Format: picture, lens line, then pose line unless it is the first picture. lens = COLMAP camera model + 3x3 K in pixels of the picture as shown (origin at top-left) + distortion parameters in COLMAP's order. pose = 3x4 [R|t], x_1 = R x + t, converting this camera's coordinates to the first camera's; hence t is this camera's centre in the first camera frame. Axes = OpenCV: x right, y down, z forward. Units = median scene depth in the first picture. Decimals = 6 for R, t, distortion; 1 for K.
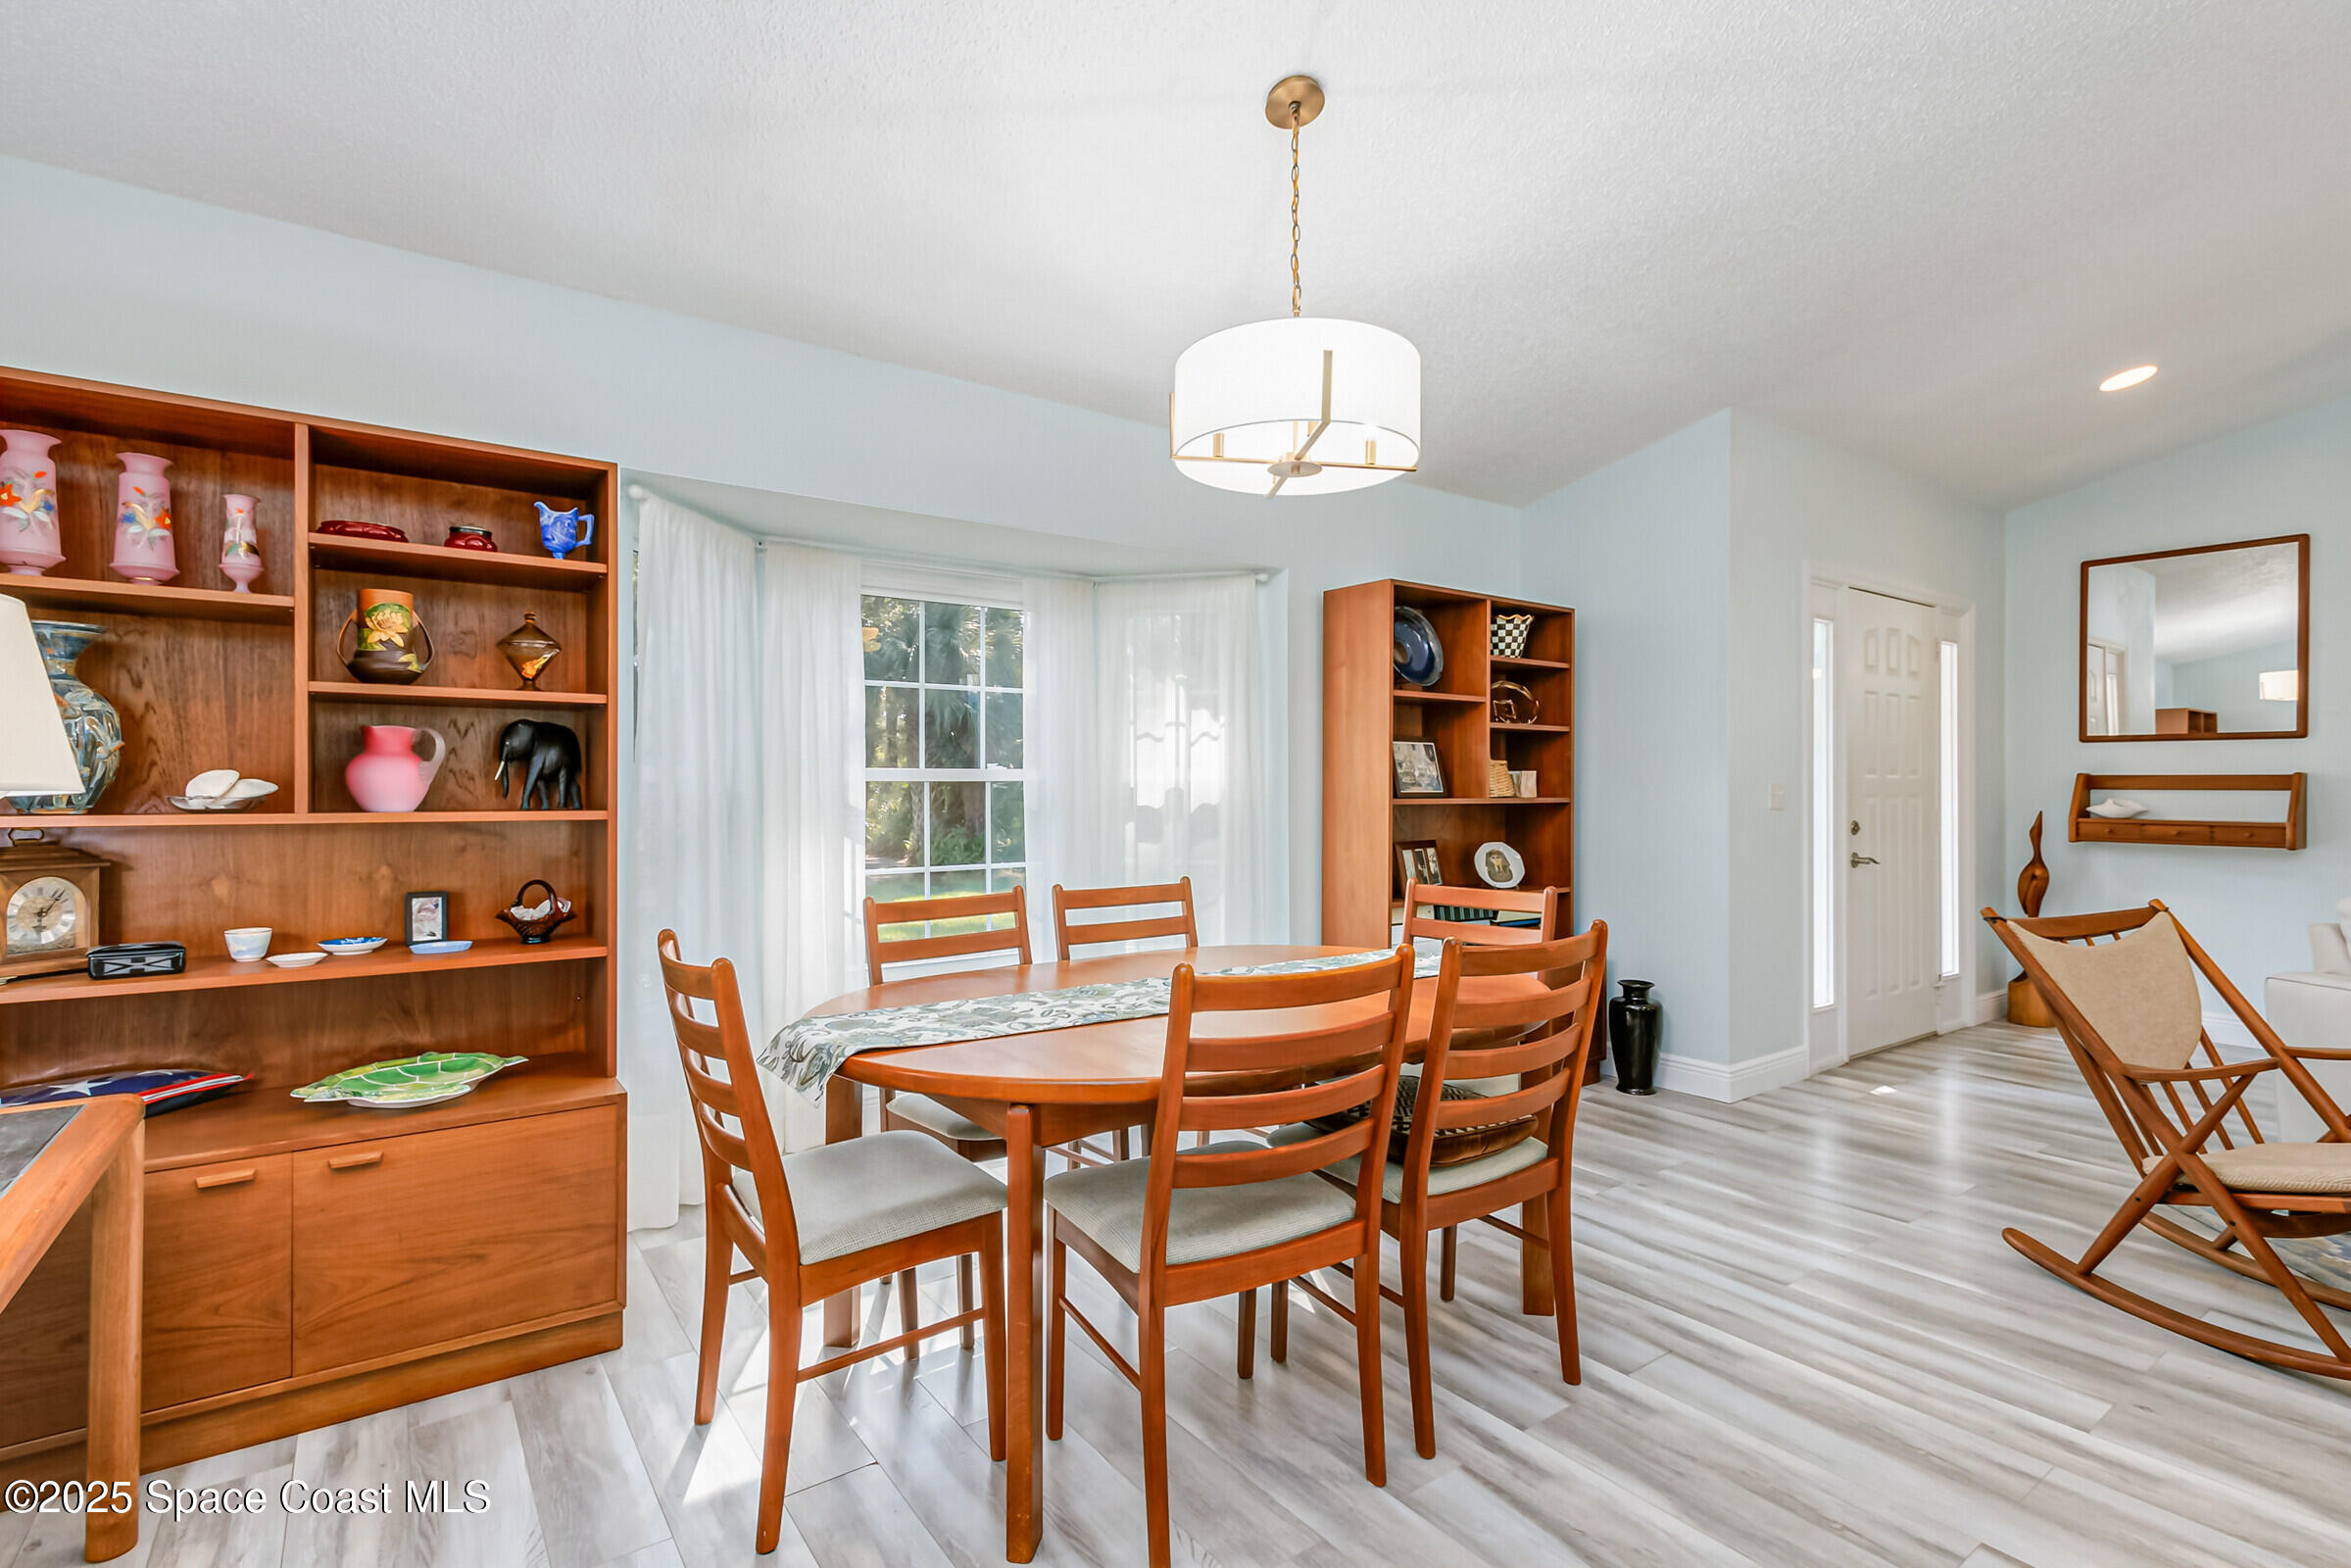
lens RADIAL K [[1118.8, 0, 1175.5], [0, 1118.8, 784.0], [0, 0, 1]] dist [0.023770, 0.000096]
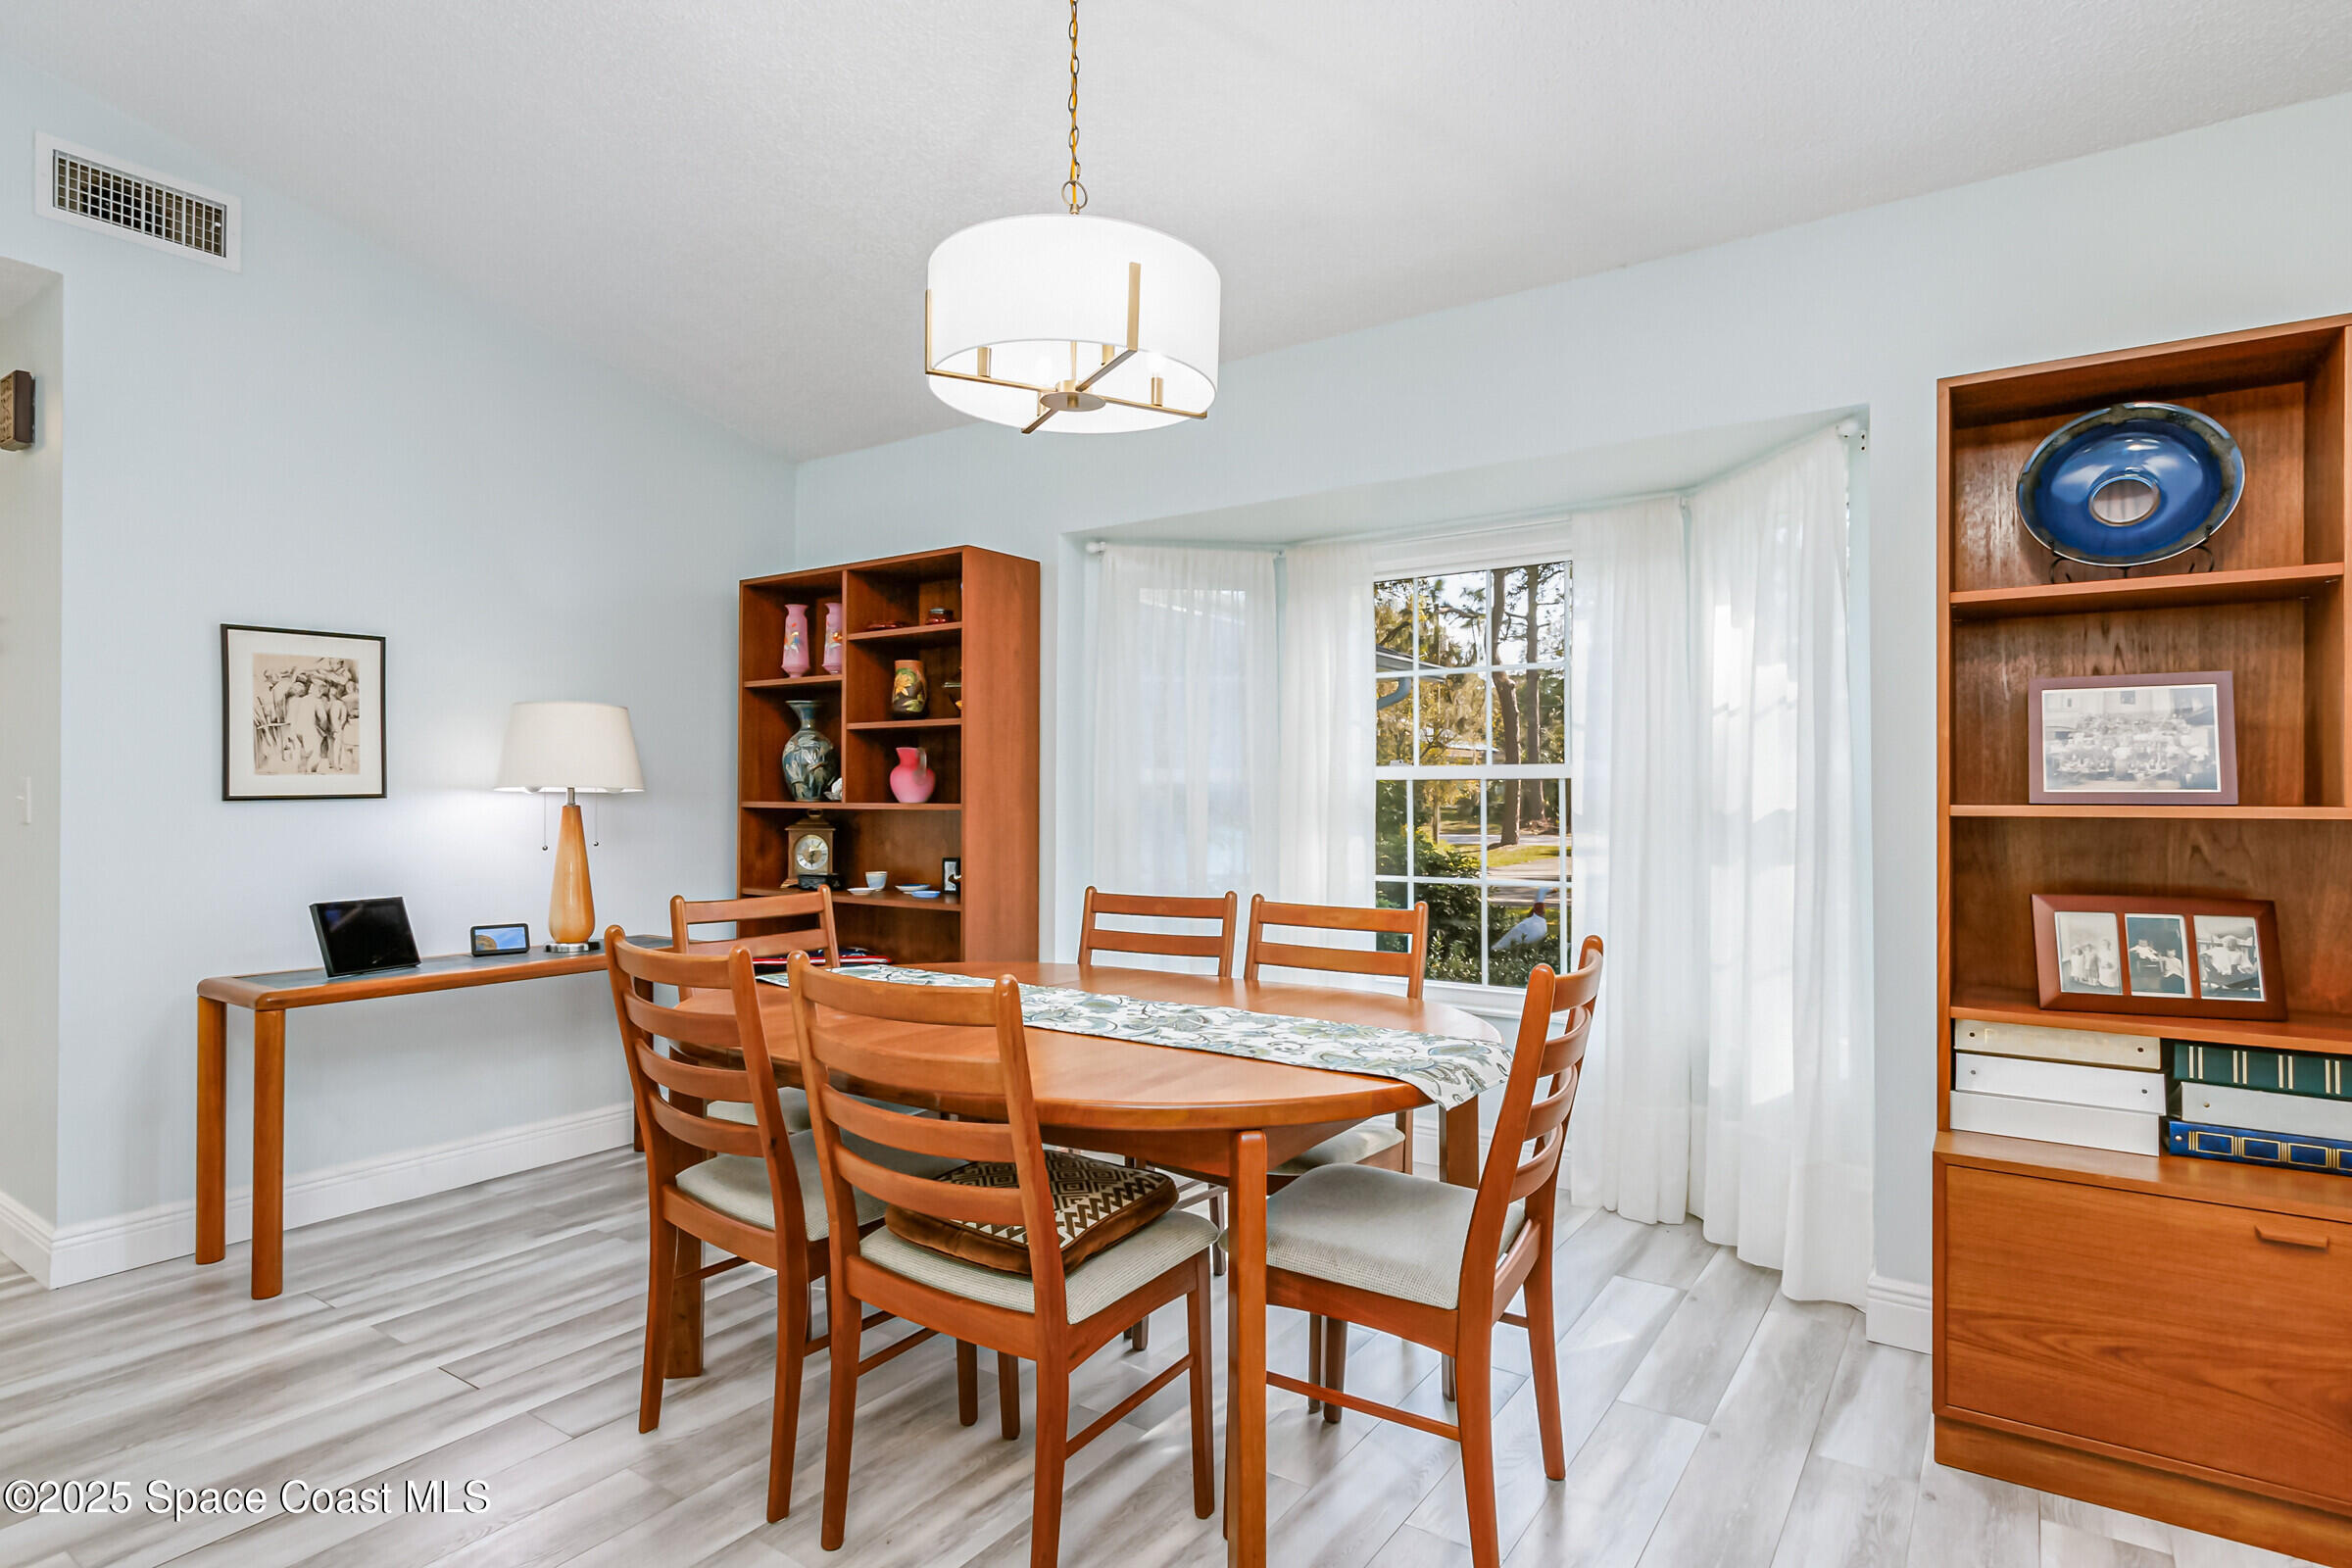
lens RADIAL K [[1219.8, 0, 1176.0], [0, 1219.8, 784.0], [0, 0, 1]] dist [0.000471, -0.000462]
pose [[0.336053, -0.006411, -0.941821, 0.909714], [0.003679, 0.999978, -0.005494, 0.008014], [0.941836, -0.001619, 0.336070, 0.711452]]
